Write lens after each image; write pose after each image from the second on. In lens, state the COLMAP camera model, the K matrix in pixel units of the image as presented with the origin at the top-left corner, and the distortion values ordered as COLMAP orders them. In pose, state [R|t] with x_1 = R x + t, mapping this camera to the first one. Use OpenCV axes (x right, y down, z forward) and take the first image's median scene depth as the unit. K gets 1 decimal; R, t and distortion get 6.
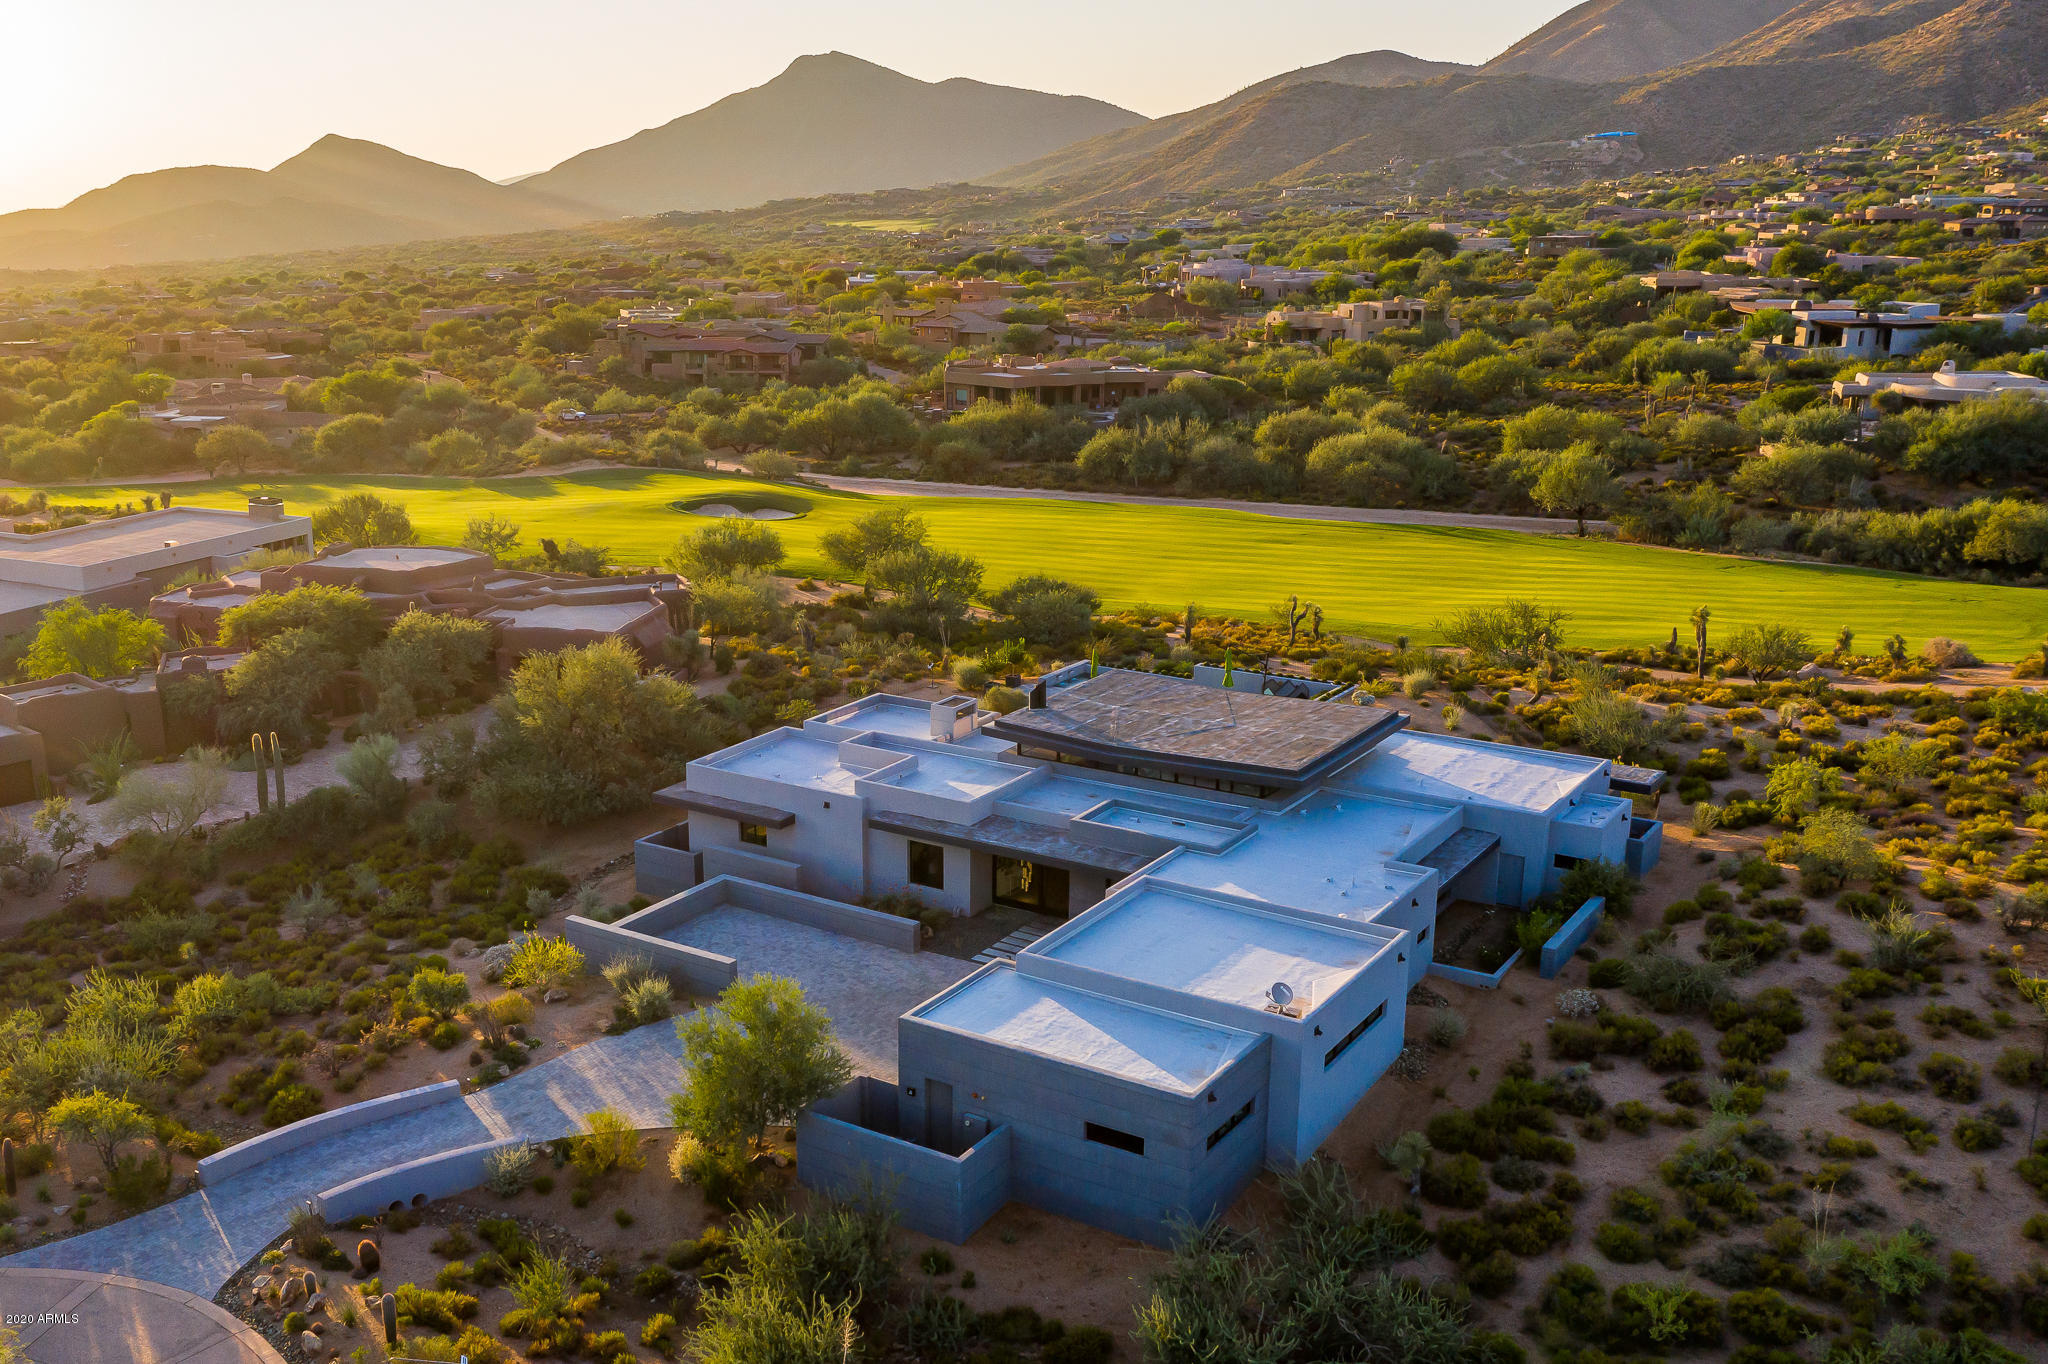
lens RADIAL K [[1905.2, 0, 874.4], [0, 1905.2, 750.6], [0, 0, 1]] dist [-0.005937, 0.009838]
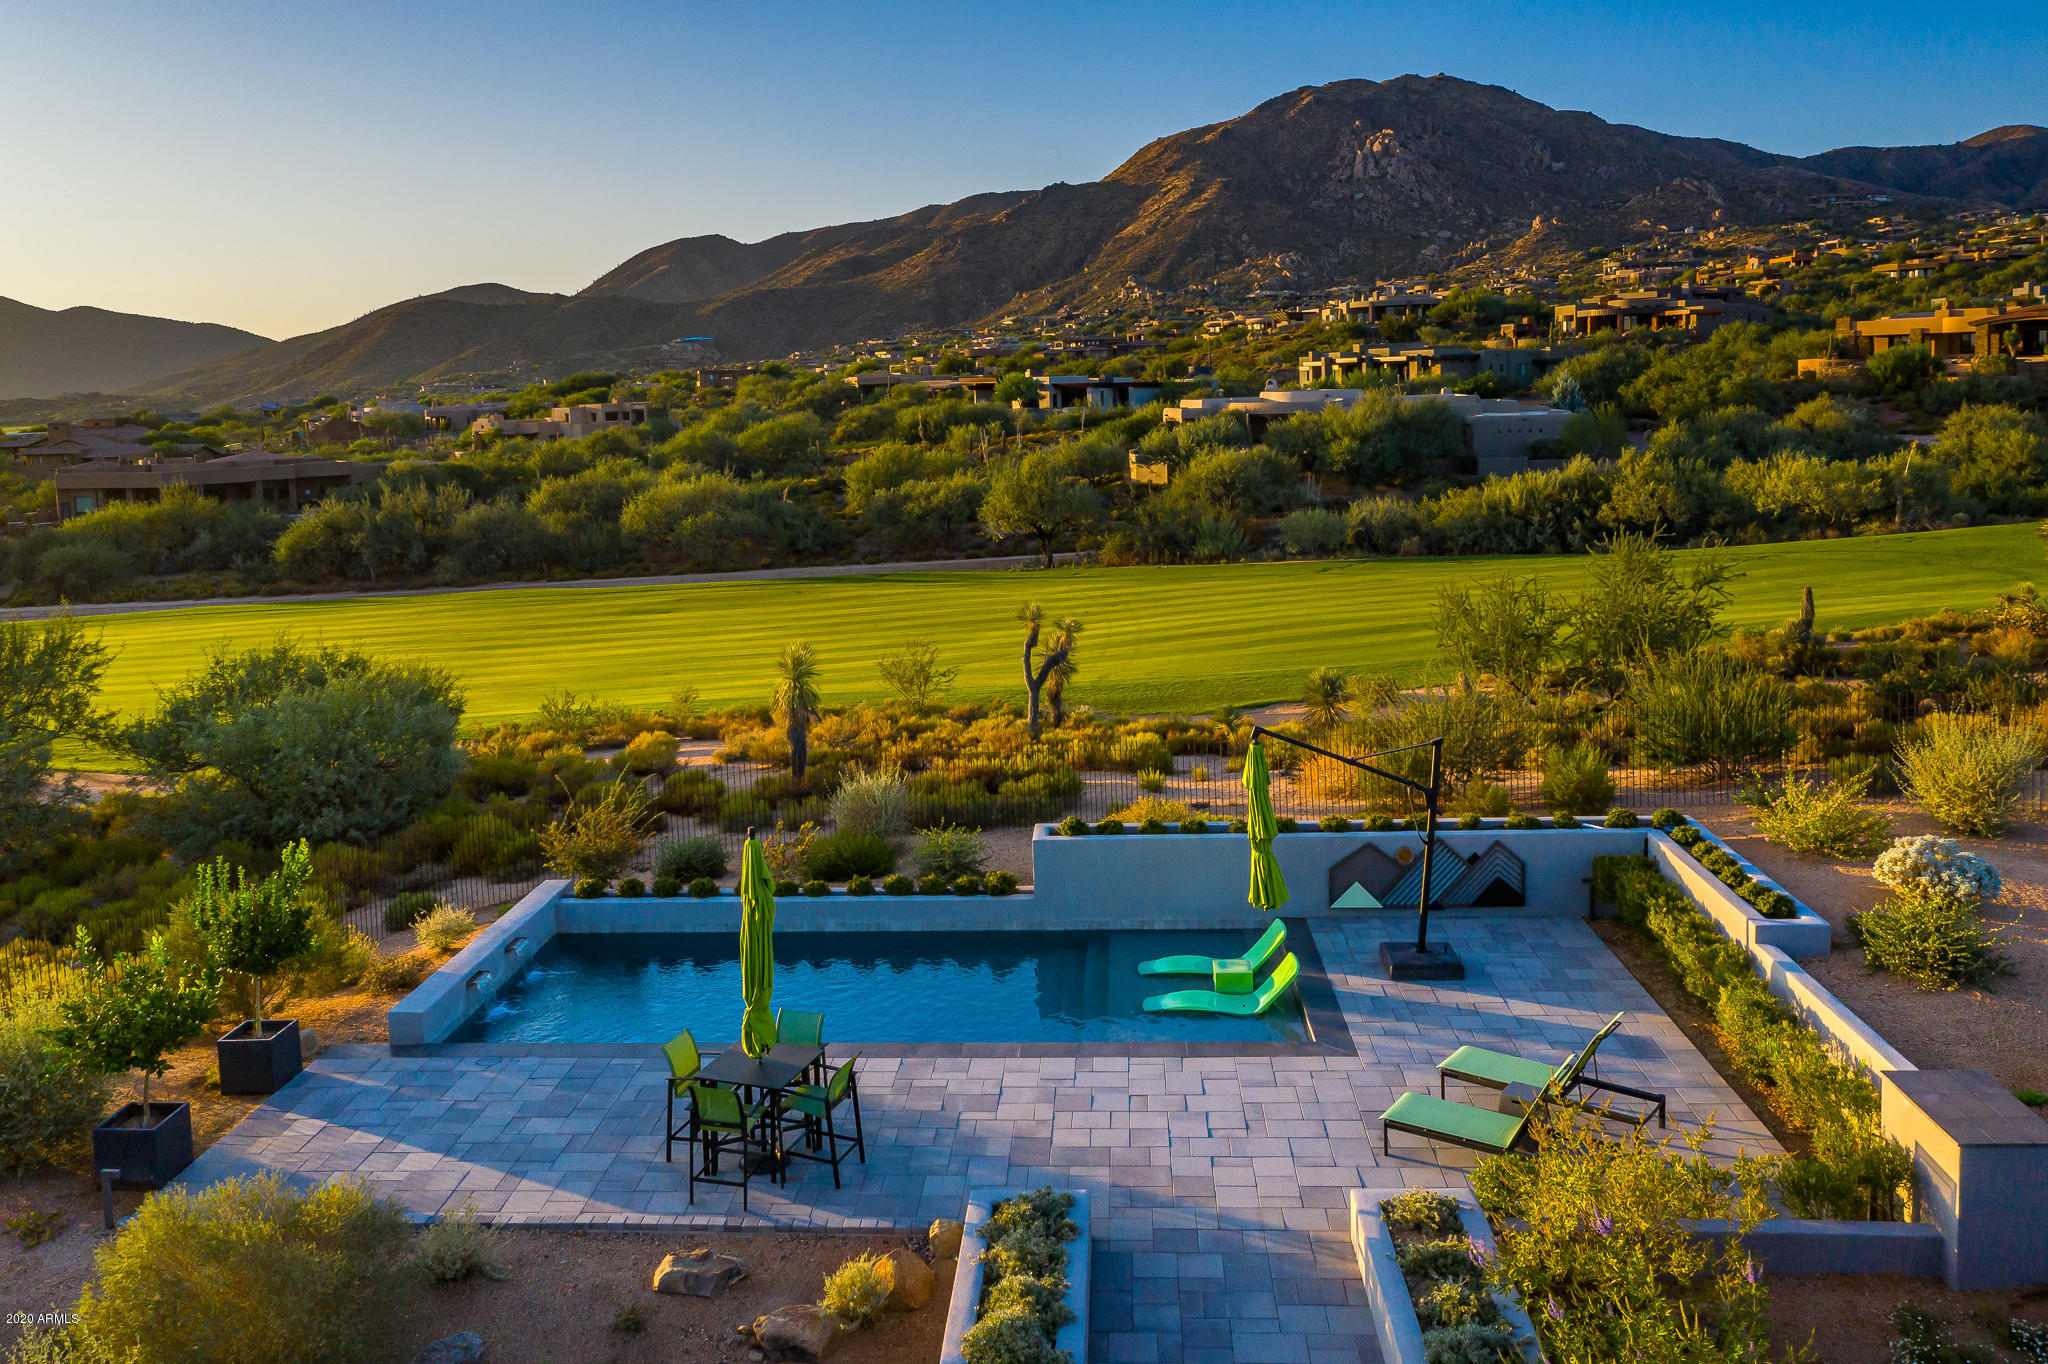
lens RADIAL K [[1635.0, 0, 1029.9], [0, 1635.0, 591.2], [0, 0, 1]] dist [0.000176, 0.007239]
pose [[0.846633, -0.080717, 0.526020, 0.025373], [0.167288, 0.978691, -0.119073, -0.023425], [-0.505200, 0.188808, 0.842095, 0.371627]]
